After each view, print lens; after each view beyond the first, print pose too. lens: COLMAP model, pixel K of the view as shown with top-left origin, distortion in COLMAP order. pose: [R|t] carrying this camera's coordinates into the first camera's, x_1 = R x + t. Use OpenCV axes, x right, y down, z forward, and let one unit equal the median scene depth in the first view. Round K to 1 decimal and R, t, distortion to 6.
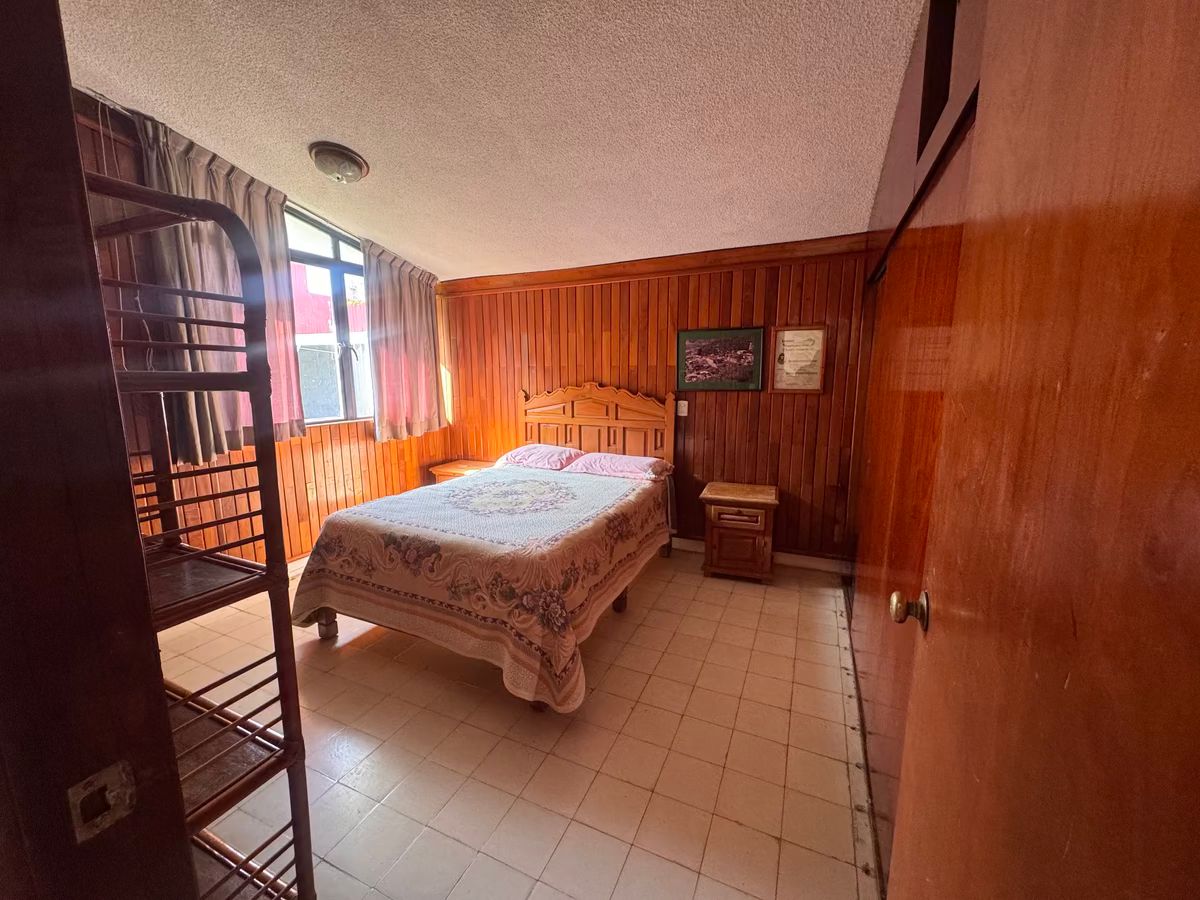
lens RADIAL K [[478.1, 0, 600.7], [0, 478.1, 450.8], [0, 0, 1]] dist [-0.001897, 0.000309]
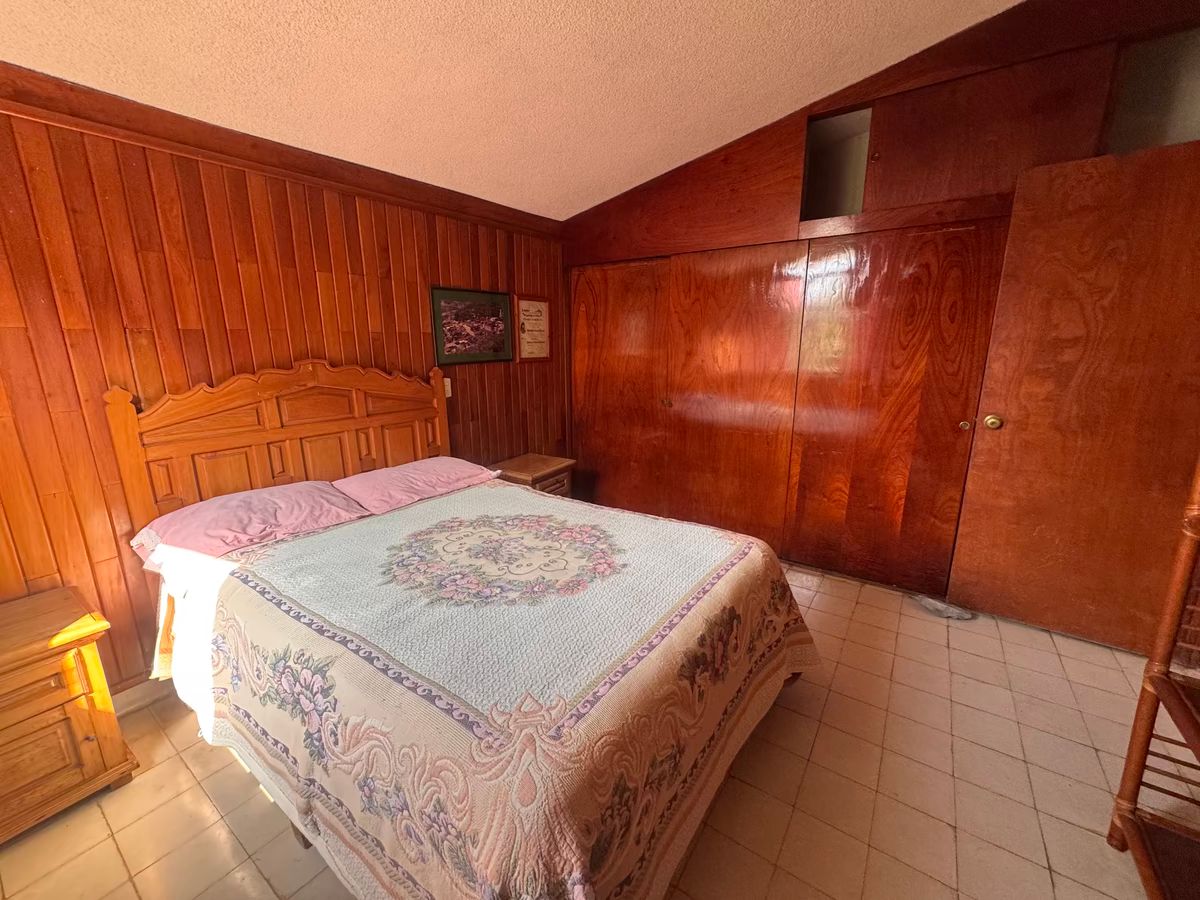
lens RADIAL K [[478.1, 0, 599.4], [0, 478.1, 448.3], [0, 0, 1]] dist [-0.001897, 0.000309]
pose [[0.191988, -0.215886, 0.957358, -0.587783], [0.163592, 0.968896, 0.185681, -0.101276], [-0.967666, 0.120967, 0.221333, 0.618707]]
